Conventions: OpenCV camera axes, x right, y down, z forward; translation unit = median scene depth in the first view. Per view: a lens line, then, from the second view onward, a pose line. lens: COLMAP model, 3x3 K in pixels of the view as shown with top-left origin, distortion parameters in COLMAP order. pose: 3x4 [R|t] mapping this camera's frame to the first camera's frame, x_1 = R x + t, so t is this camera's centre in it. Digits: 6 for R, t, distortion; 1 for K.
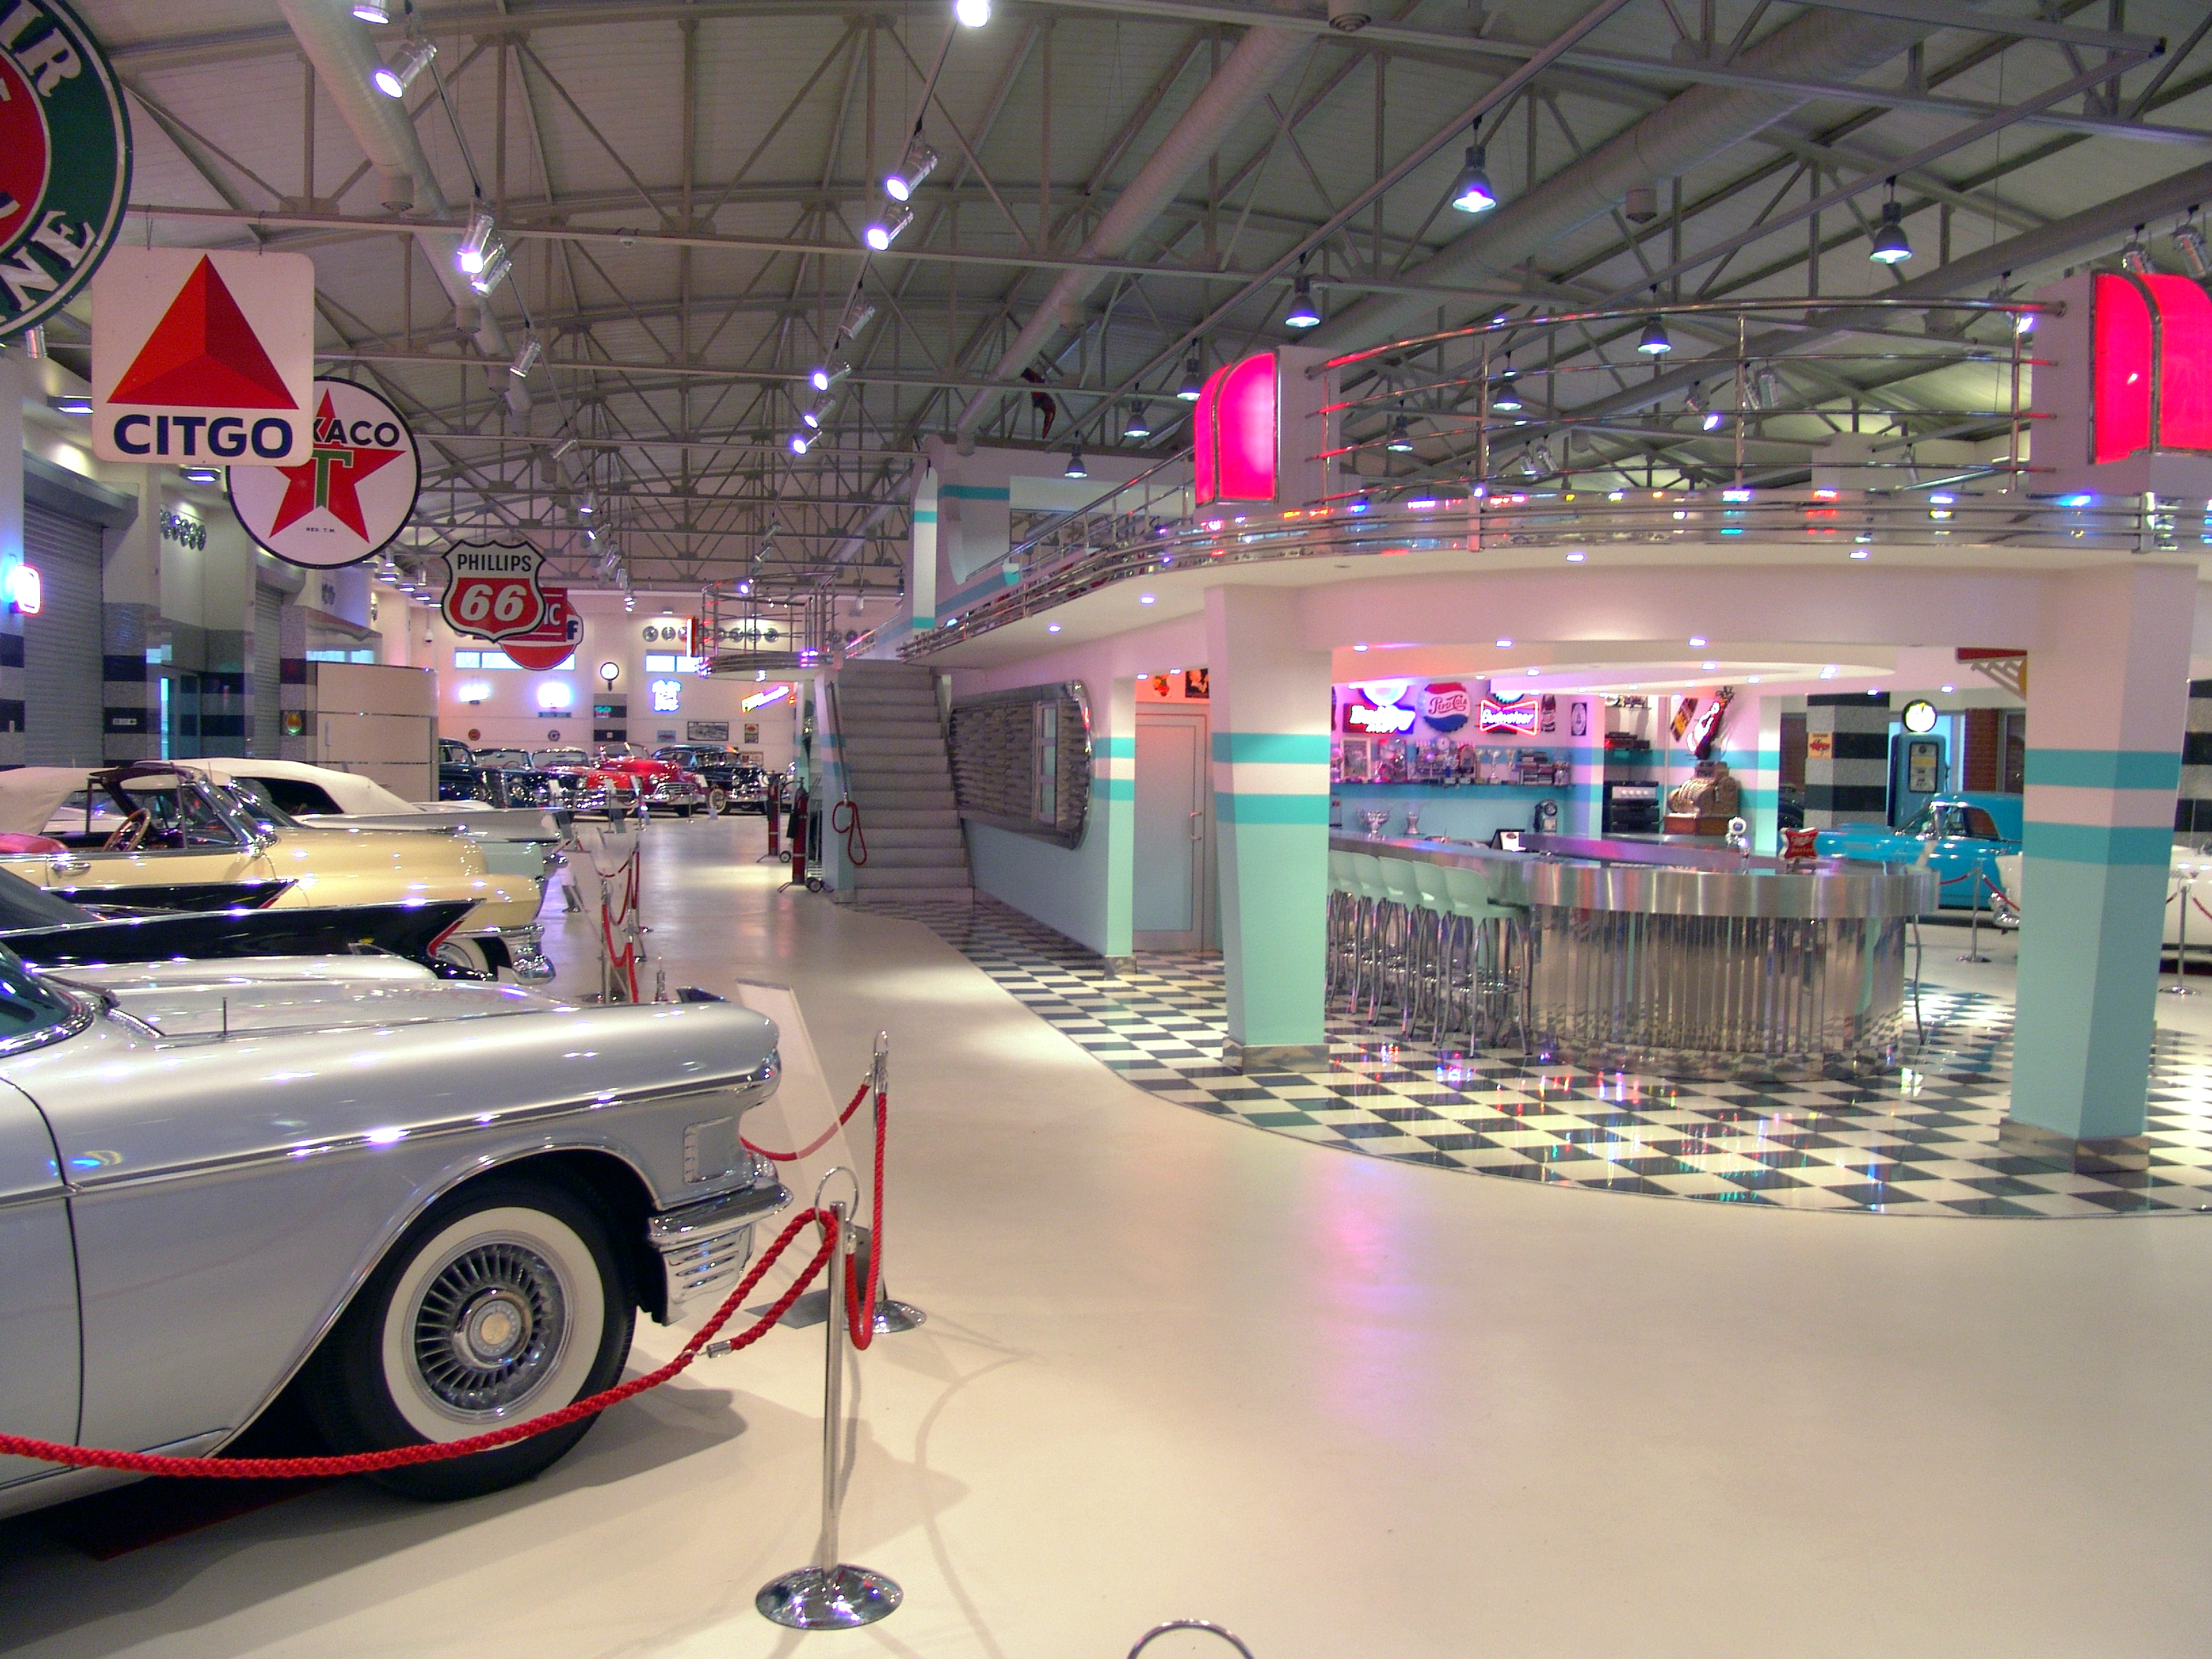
lens RADIAL K [[1843.5, 0, 1106.0], [0, 1843.5, 829.5], [0, 0, 1]] dist [-0.171395, 0.147014]
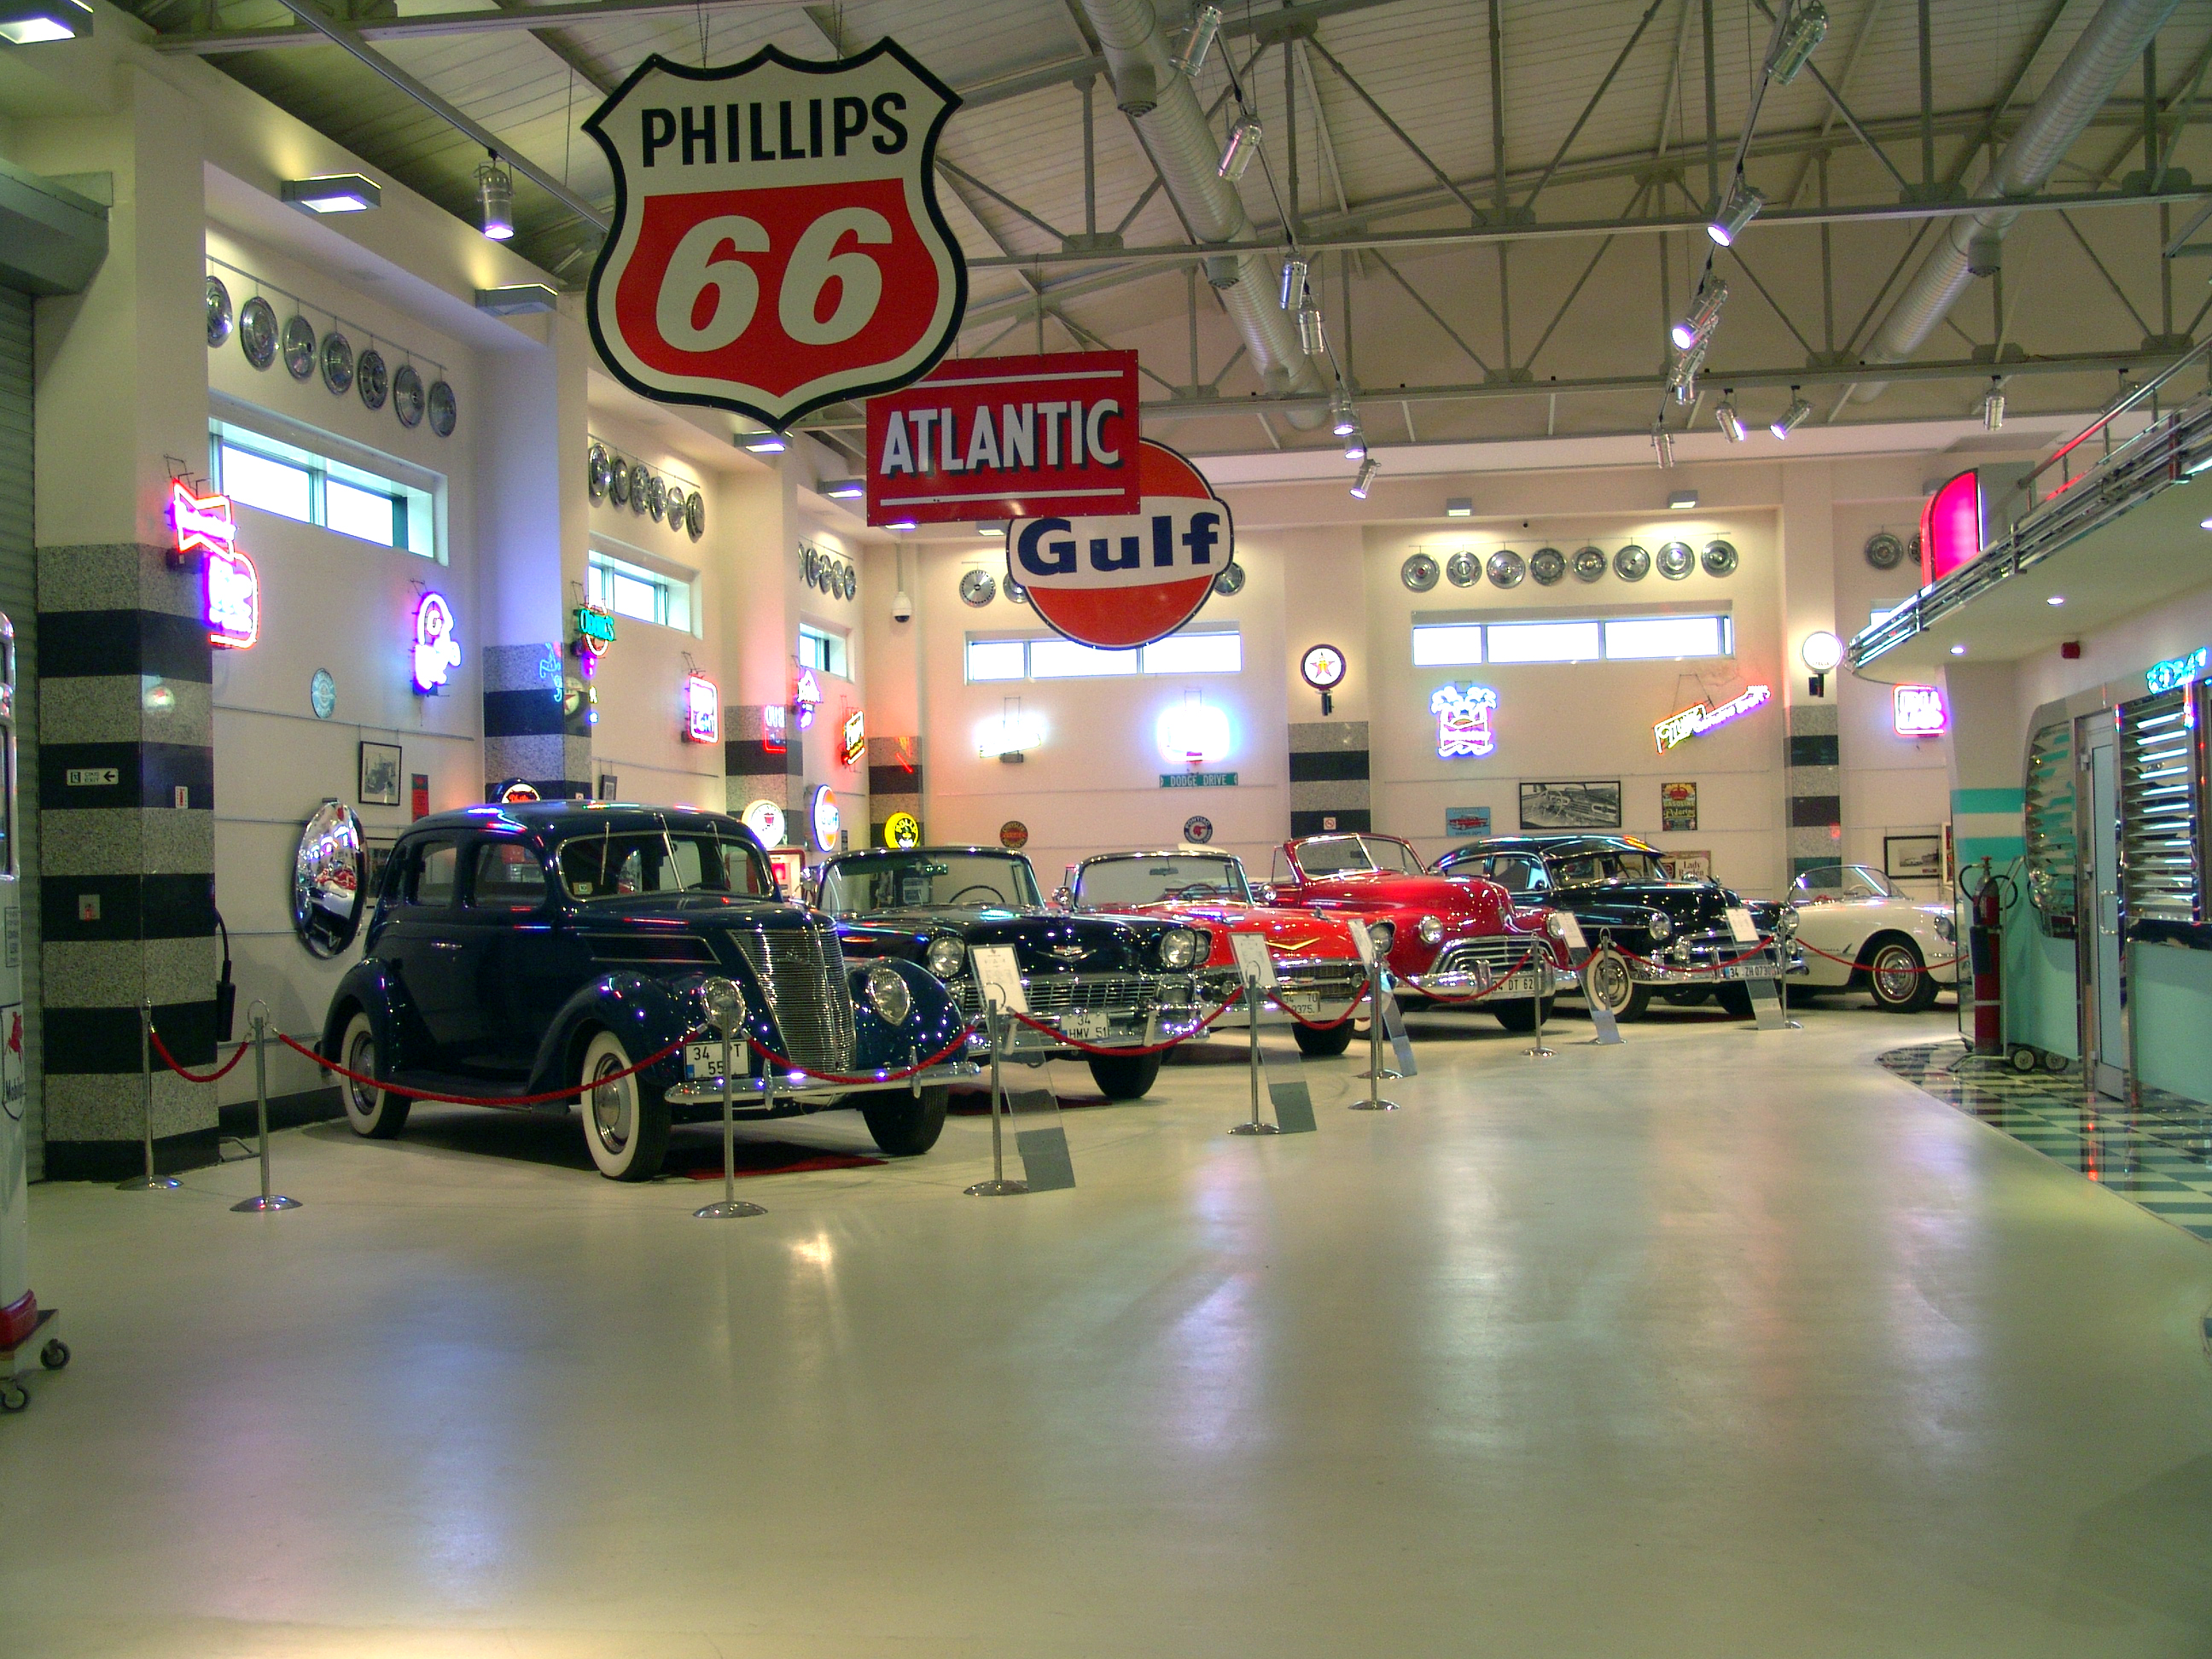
lens RADIAL K [[2505.2, 0, 1106.0], [0, 2505.2, 829.5], [0, 0, 1]] dist [-0.020769, -0.020526]
pose [[0.925996, -0.043963, -0.374965, -0.114154], [0.020049, 0.997522, -0.067442, -0.014122], [0.377000, 0.054934, 0.924583, 0.486791]]
